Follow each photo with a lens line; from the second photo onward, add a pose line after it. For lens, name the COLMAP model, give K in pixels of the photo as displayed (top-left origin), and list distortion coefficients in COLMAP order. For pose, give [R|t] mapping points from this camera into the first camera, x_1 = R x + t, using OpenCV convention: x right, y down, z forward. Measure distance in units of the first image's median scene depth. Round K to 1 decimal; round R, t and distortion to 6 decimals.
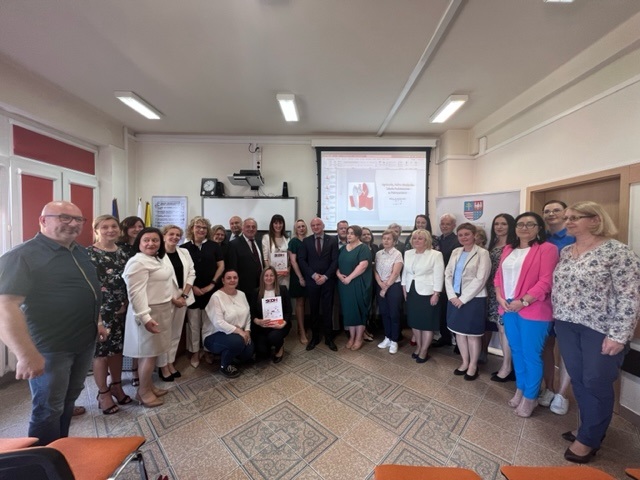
lens RADIAL K [[256.2, 0, 320.0], [0, 256.2, 240.0], [0, 0, 1]] dist [0.000131, -0.000176]
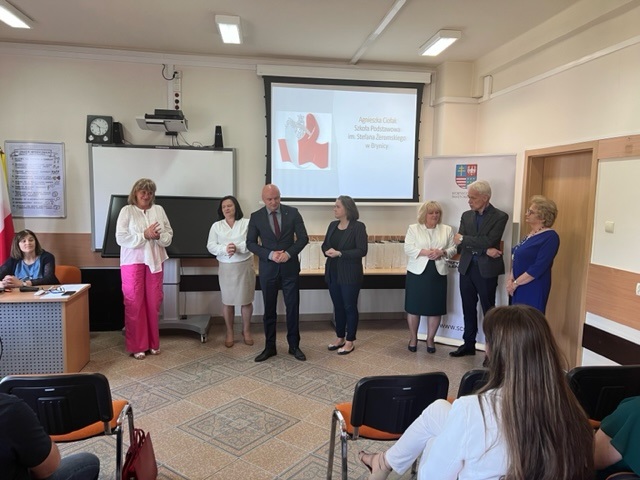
lens RADIAL K [[486.5, 0, 320.0], [0, 486.5, 240.0], [0, 0, 1]] dist [0.028647, -0.004946]
pose [[0.990185, -0.003141, 0.139726, -0.055746], [-0.007516, 0.997104, 0.075674, -0.025553], [-0.139560, -0.075981, 0.987294, -0.390728]]
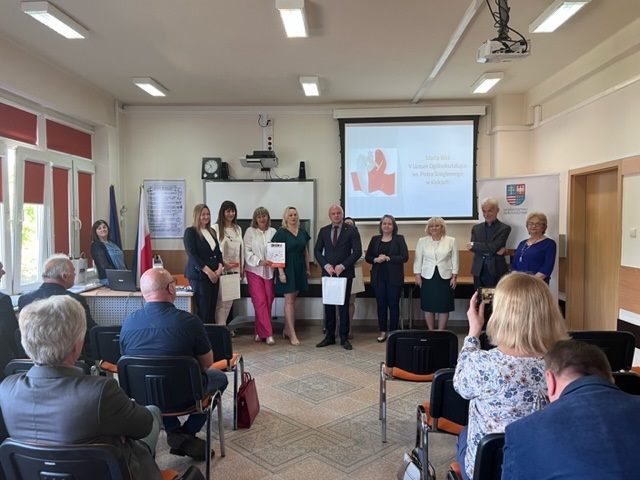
lens RADIAL K [[491.0, 0, 312.1], [0, 491.0, 240.9], [0, 0, 1]] dist [0.125804, -0.184079]
pose [[0.998758, -0.009161, -0.048974, -0.029453], [0.009886, 0.999845, 0.014575, 0.012836], [0.048833, -0.015041, 0.998694, -0.691945]]
